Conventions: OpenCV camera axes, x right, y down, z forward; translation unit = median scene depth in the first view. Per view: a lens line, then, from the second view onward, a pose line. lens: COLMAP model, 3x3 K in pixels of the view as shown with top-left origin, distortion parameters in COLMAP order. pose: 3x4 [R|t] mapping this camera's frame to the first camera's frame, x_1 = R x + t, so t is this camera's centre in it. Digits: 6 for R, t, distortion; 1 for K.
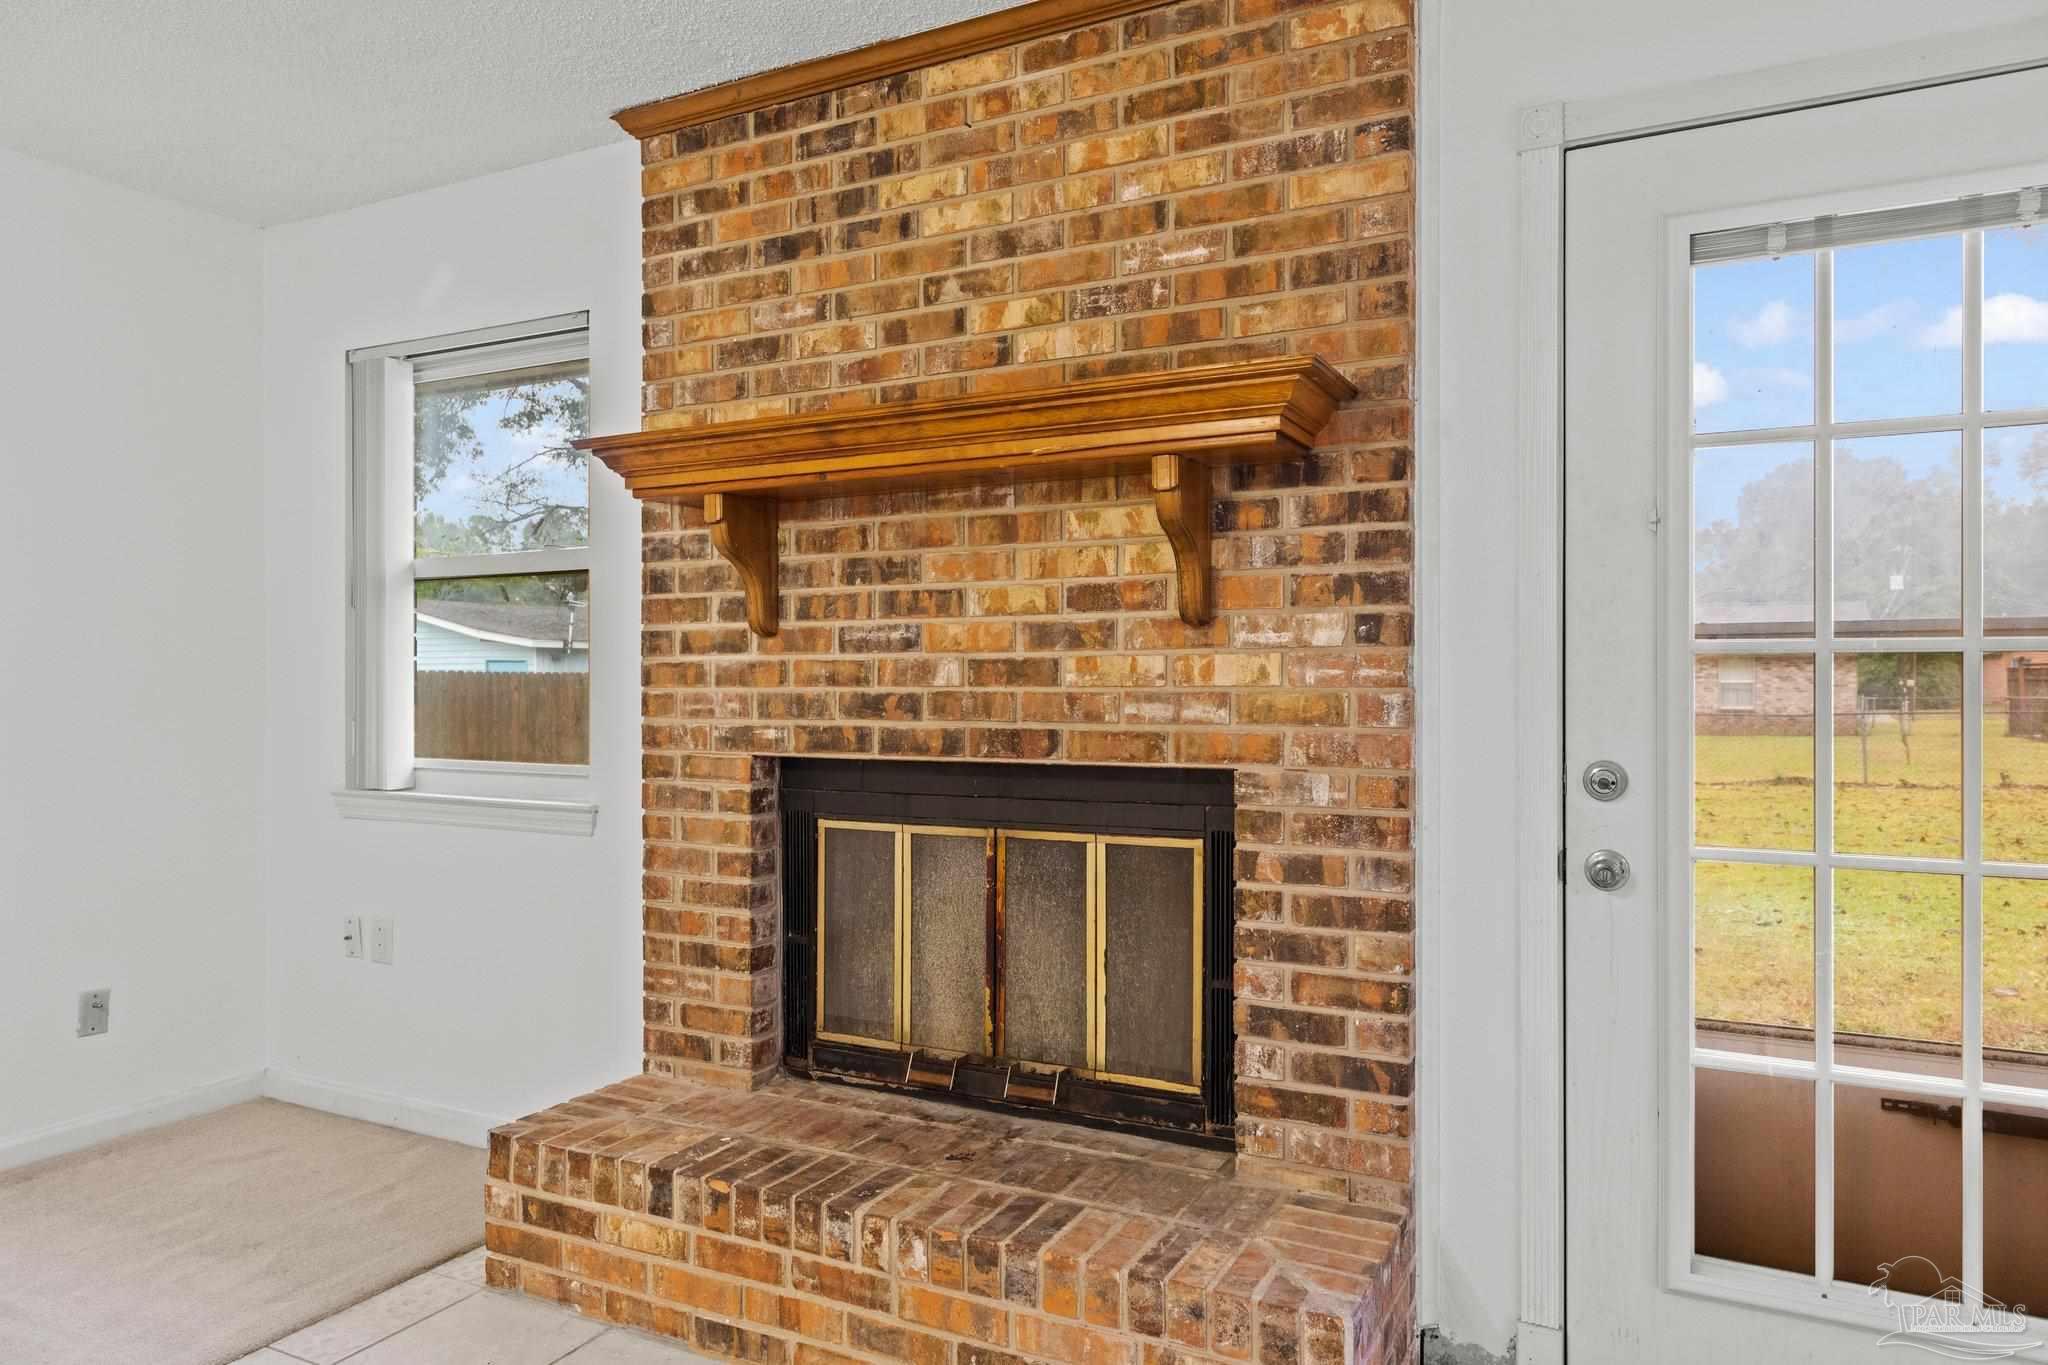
lens RADIAL K [[1324.0, 0, 1024.0], [0, 1324.0, 682.5], [0, 0, 1]] dist [0.005122, 0.001347]
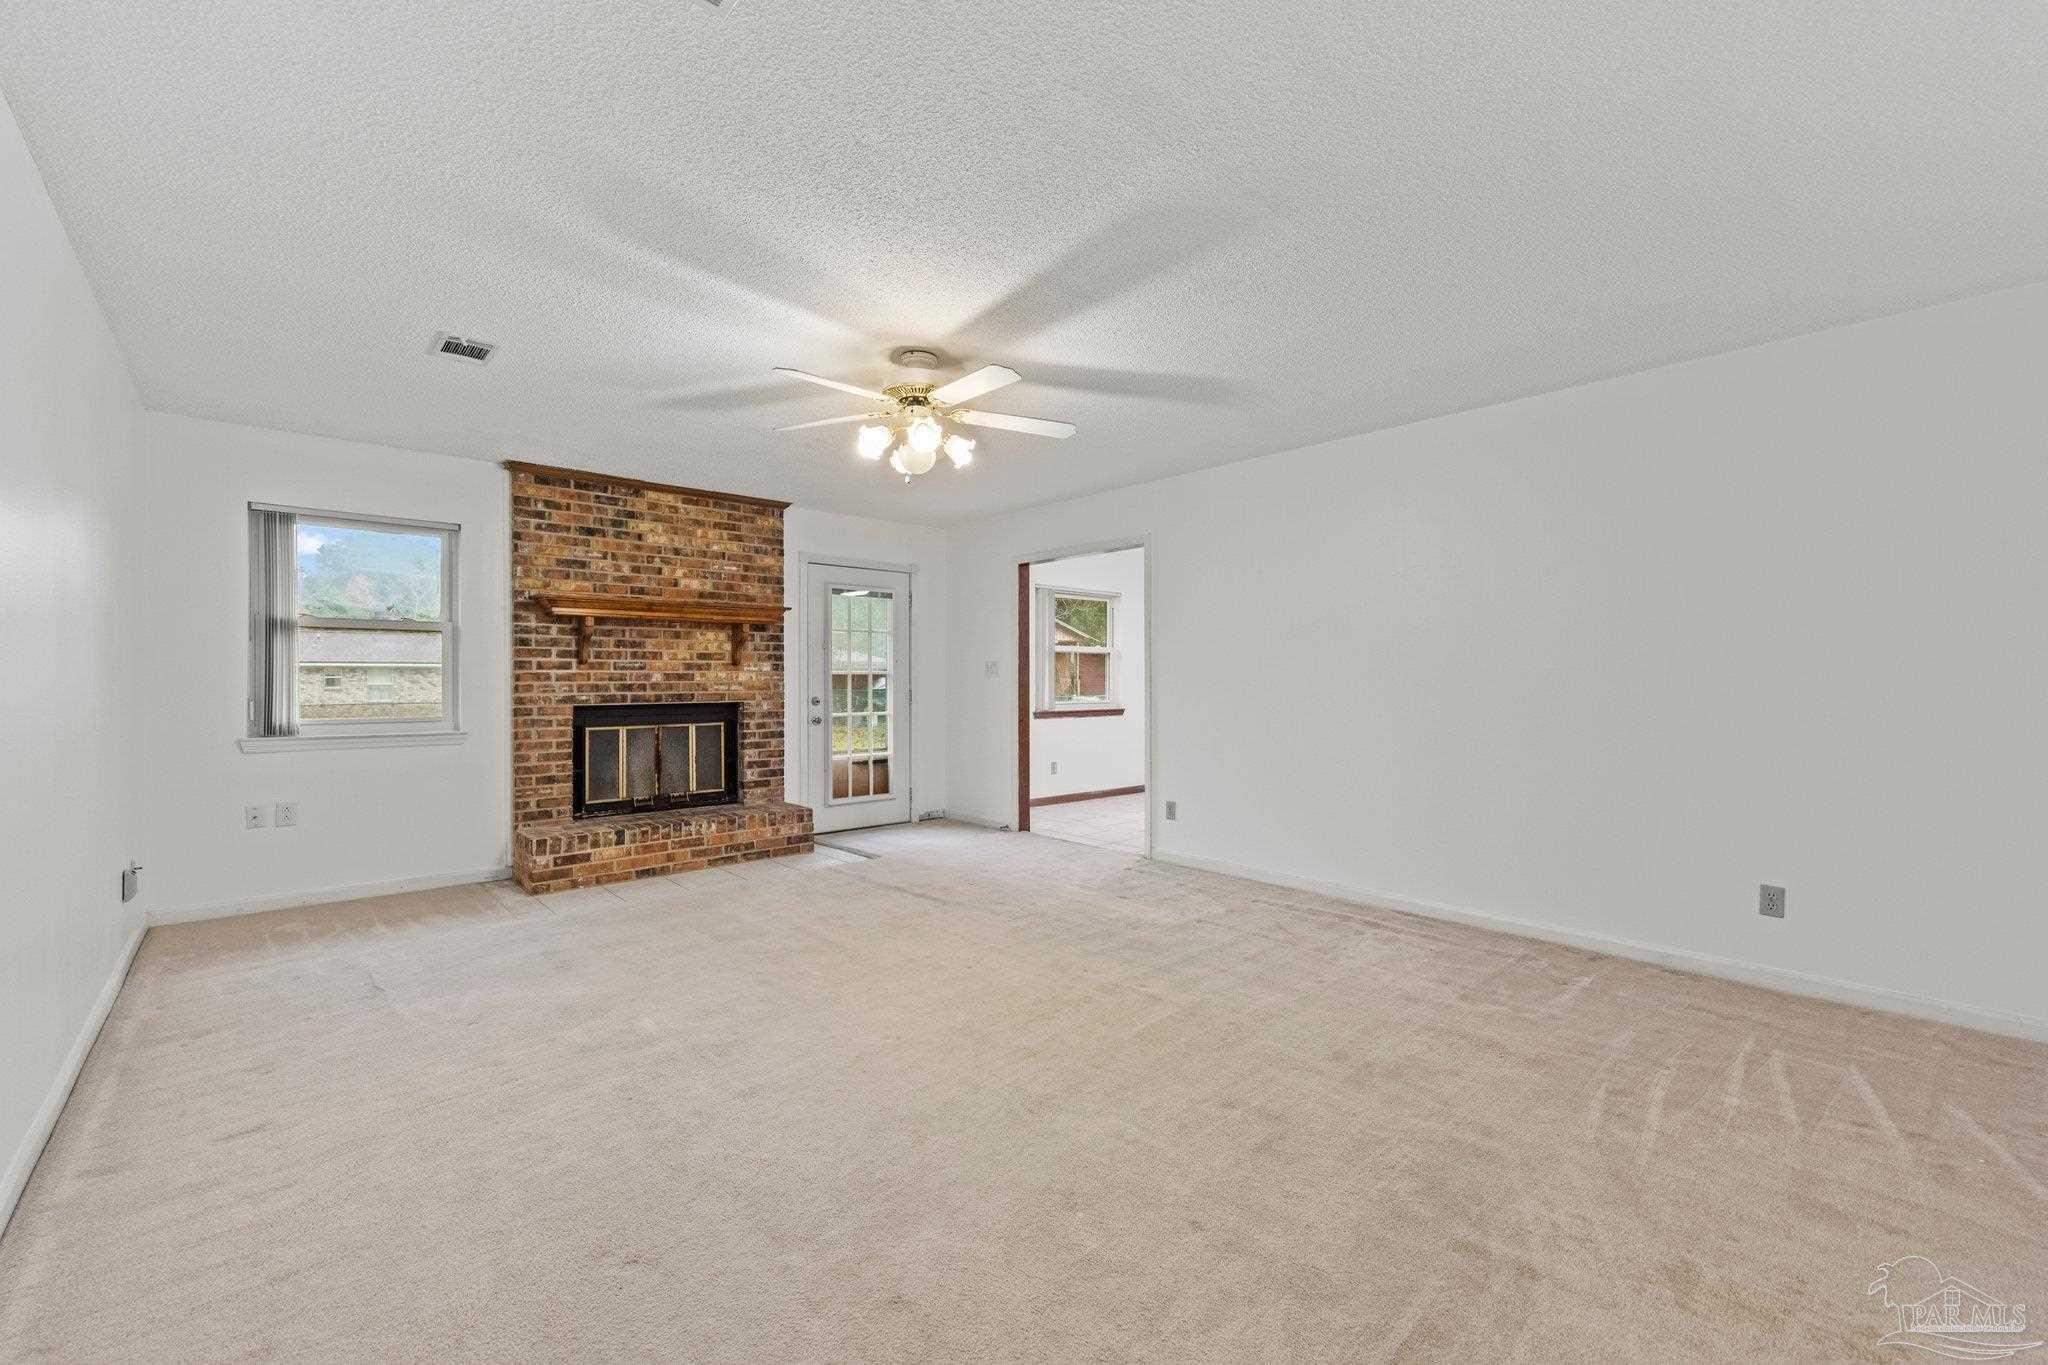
lens RADIAL K [[839.7, 0, 1019.2], [0, 839.7, 684.4], [0, 0, 1]] dist [0.000625, -0.000032]
pose [[0.355766, -0.003574, 0.934568, -1.801538], [0.003835, 0.999990, 0.002365, 0.010244], [-0.934567, 0.002743, 0.355776, -0.624095]]
